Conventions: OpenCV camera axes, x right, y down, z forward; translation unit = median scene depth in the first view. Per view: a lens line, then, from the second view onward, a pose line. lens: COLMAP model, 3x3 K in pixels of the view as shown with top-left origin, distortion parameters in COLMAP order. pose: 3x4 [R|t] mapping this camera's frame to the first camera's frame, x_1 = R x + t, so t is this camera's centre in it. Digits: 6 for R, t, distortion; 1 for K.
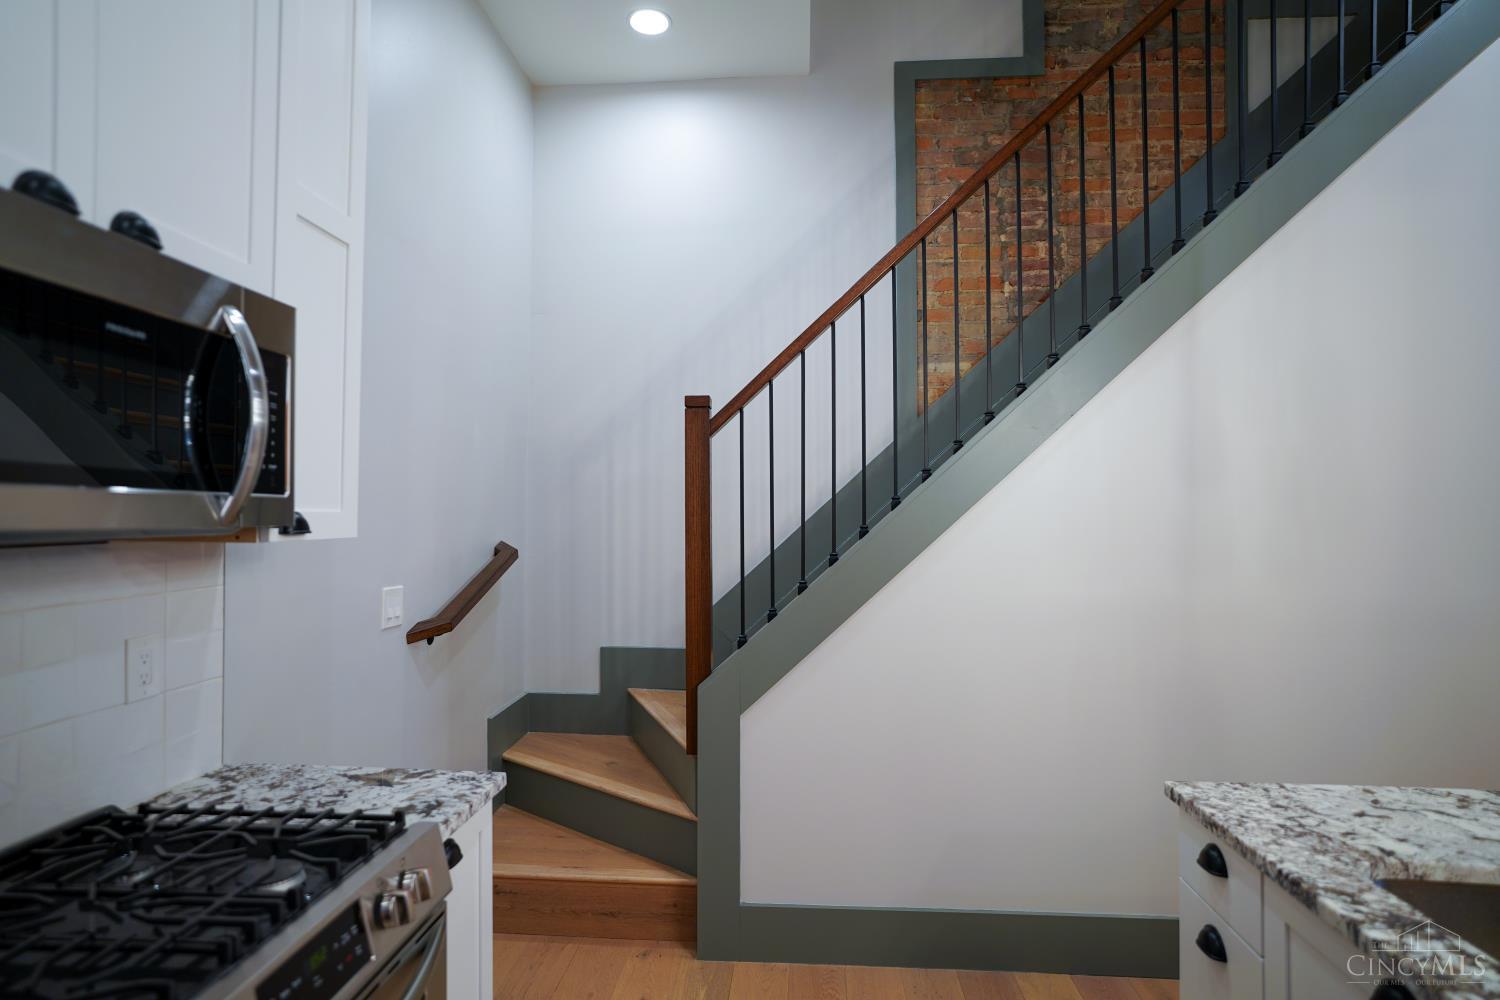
lens RADIAL K [[823.0, 0, 739.4], [0, 823.0, 497.5], [0, 0, 1]] dist [-0.053301, 0.038467]
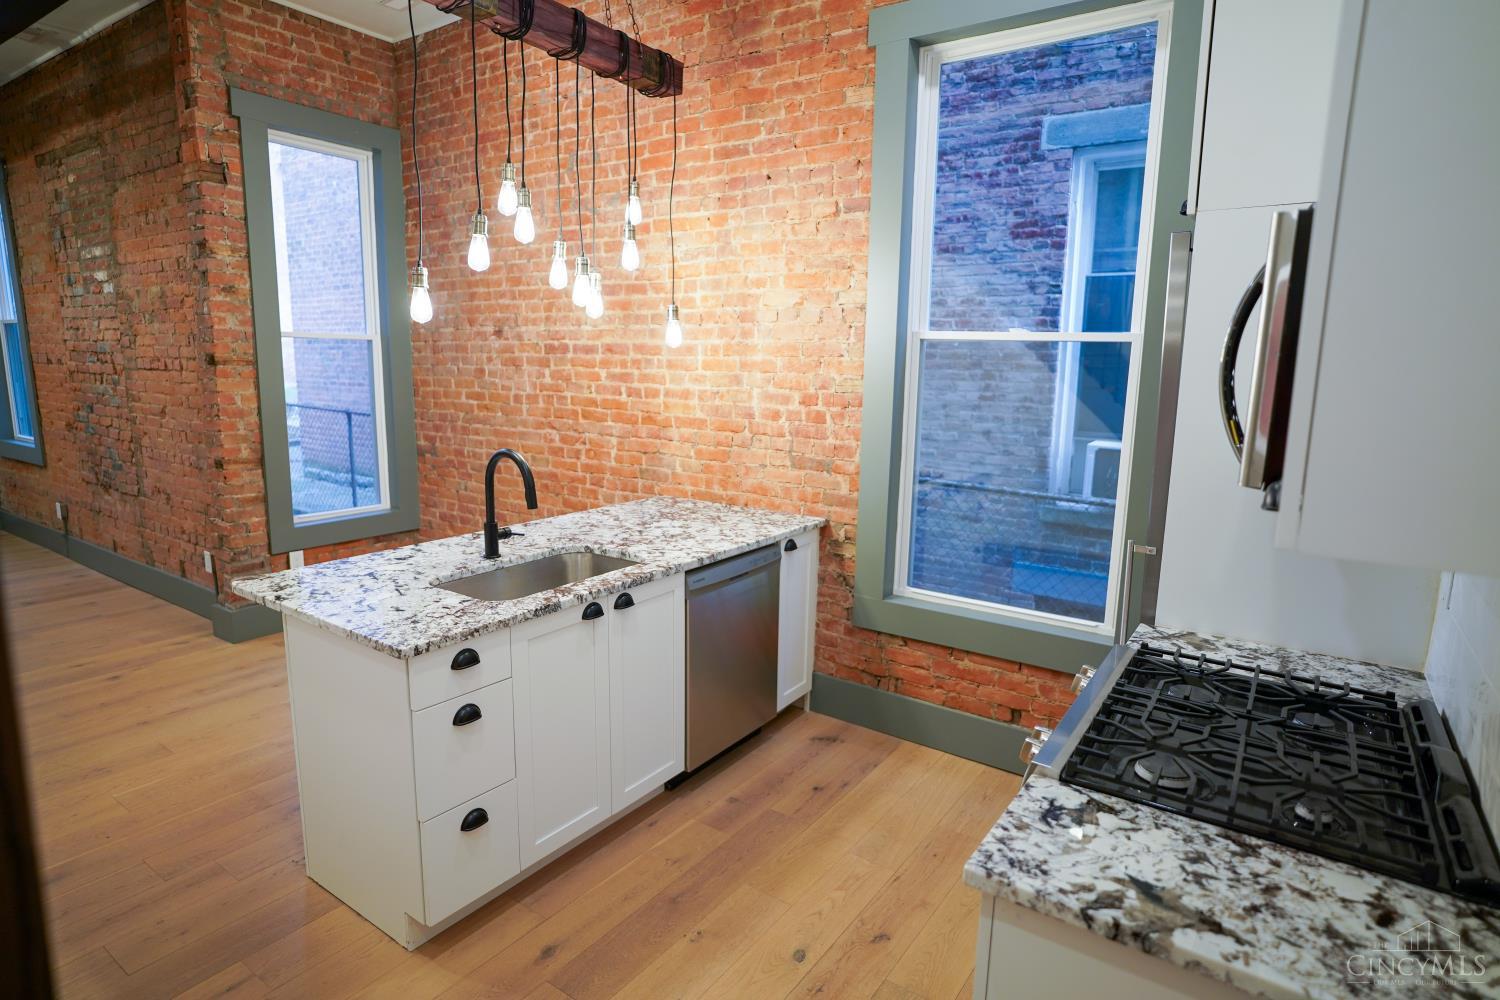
lens RADIAL K [[819.3, 0, 740.6], [0, 819.3, 498.1], [0, 0, 1]] dist [-0.051931, 0.036138]
pose [[-0.860021, -0.102823, 0.499792, -0.510807], [-0.027569, 0.987419, 0.155704, -0.066264], [-0.509514, 0.120130, -0.852035, 1.930317]]
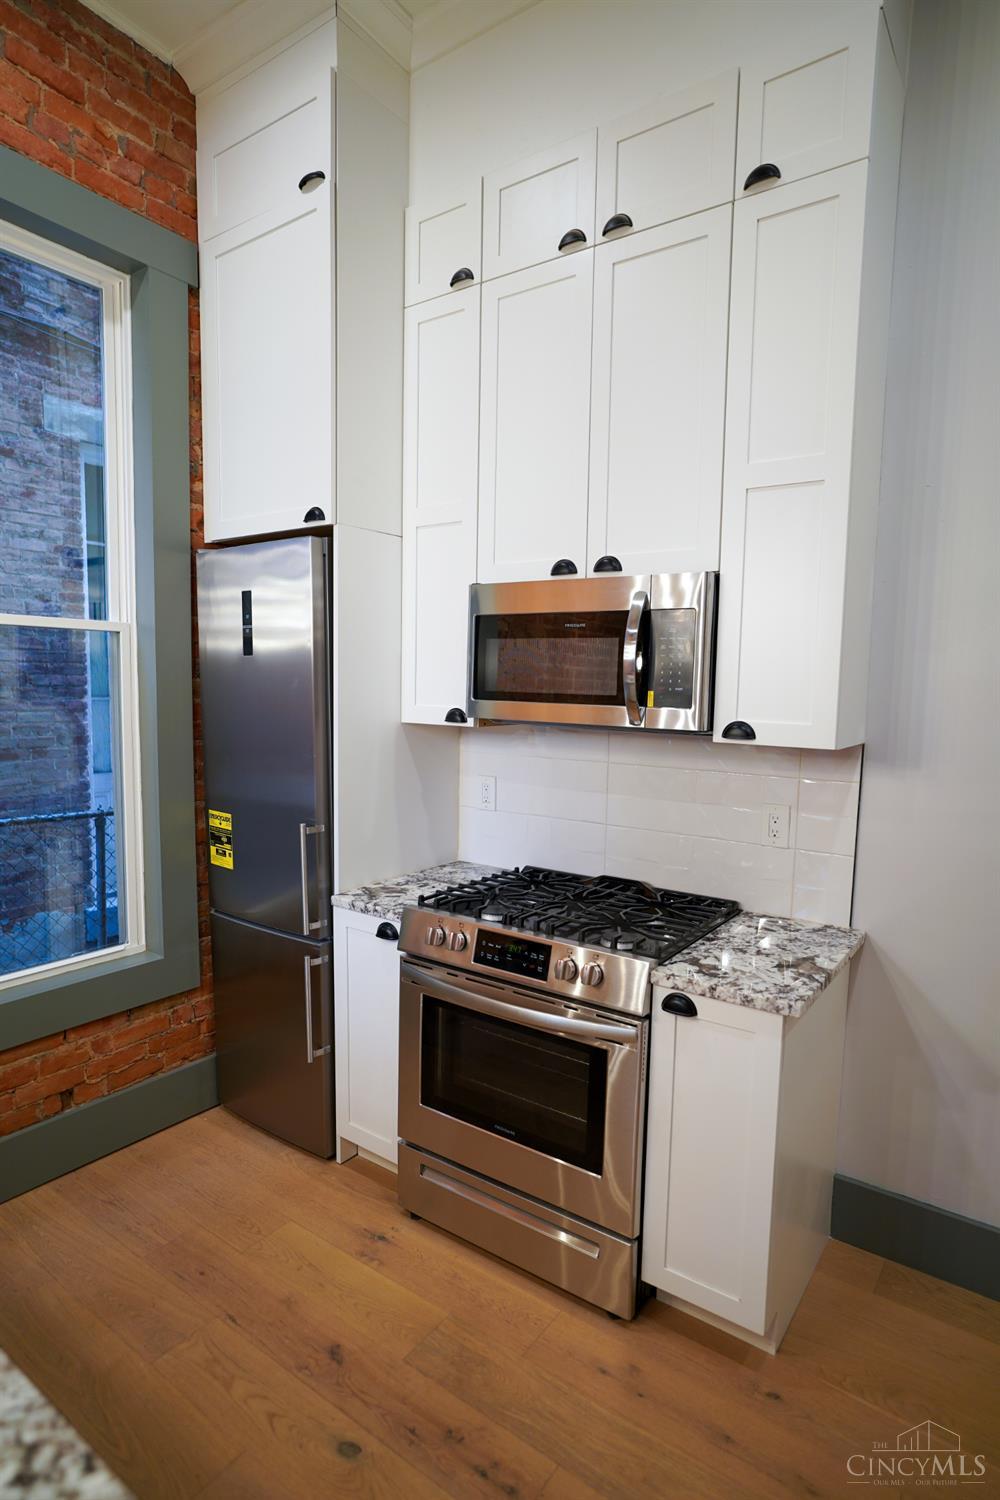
lens RADIAL K [[823.0, 0, 497.6], [0, 823.0, 762.4], [0, 0, 1]] dist [-0.053301, 0.038467]
pose [[-0.515891, 0.074381, -0.853419, 0.818602], [-0.002702, 0.996077, 0.088448, -0.034429], [0.856650, 0.047935, -0.513666, 1.399708]]
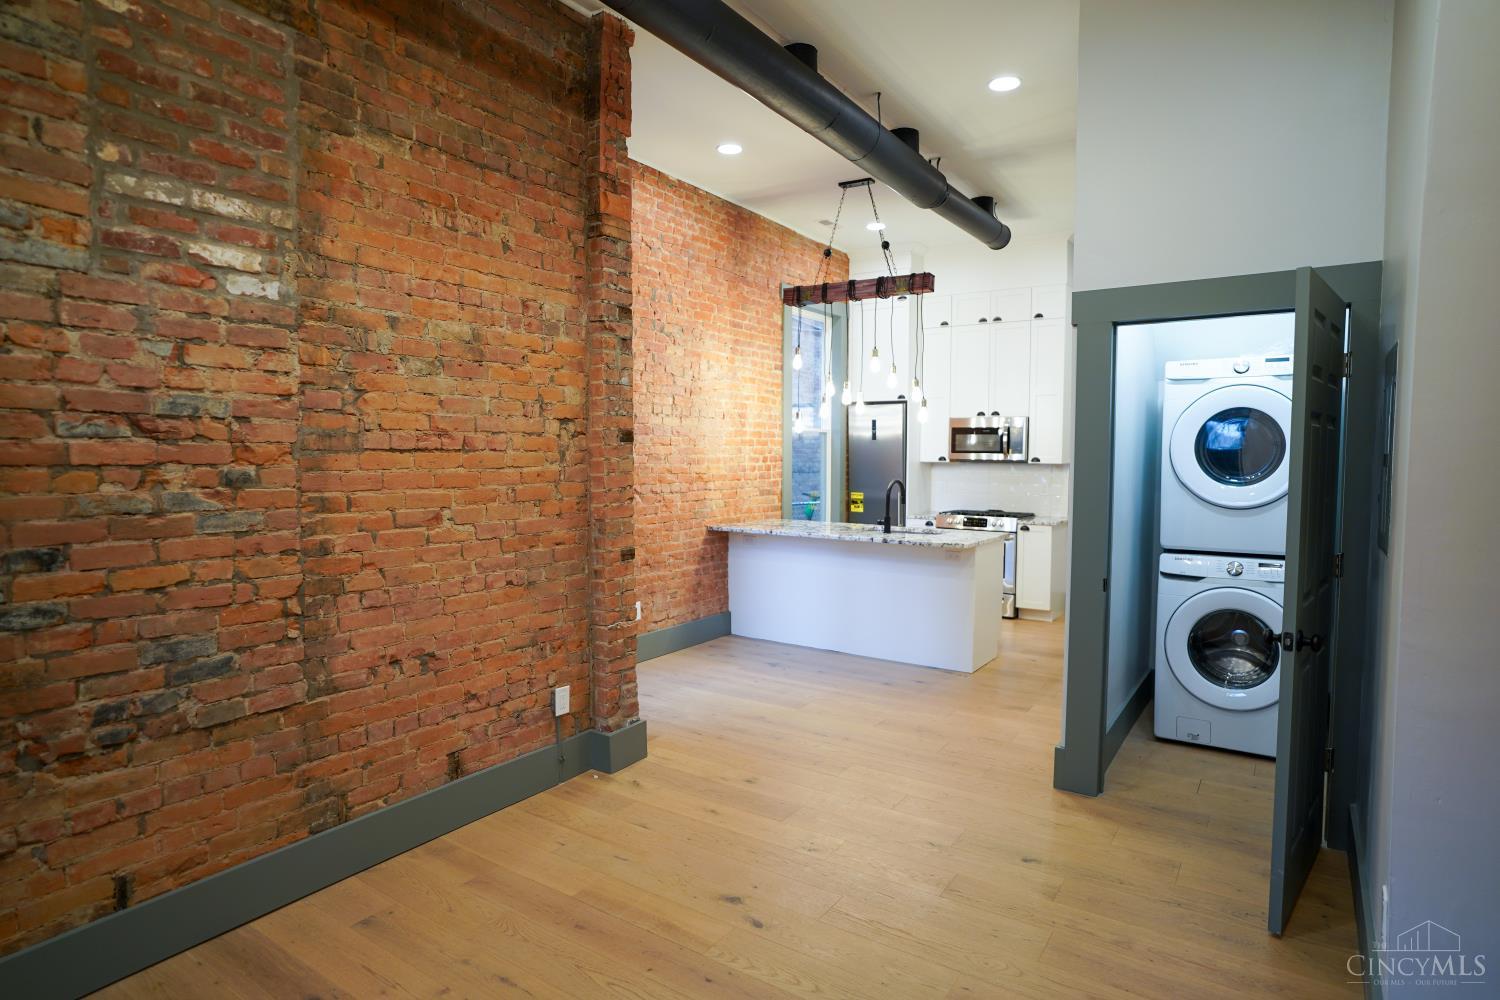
lens RADIAL K [[823.0, 0, 739.4], [0, 823.0, 497.5], [0, 0, 1]] dist [-0.053301, 0.038467]
pose [[-0.501083, 0.041447, -0.864406, 4.744482], [0.009798, 0.999060, 0.042224, 0.034958], [0.865344, 0.012689, -0.501018, 1.991433]]
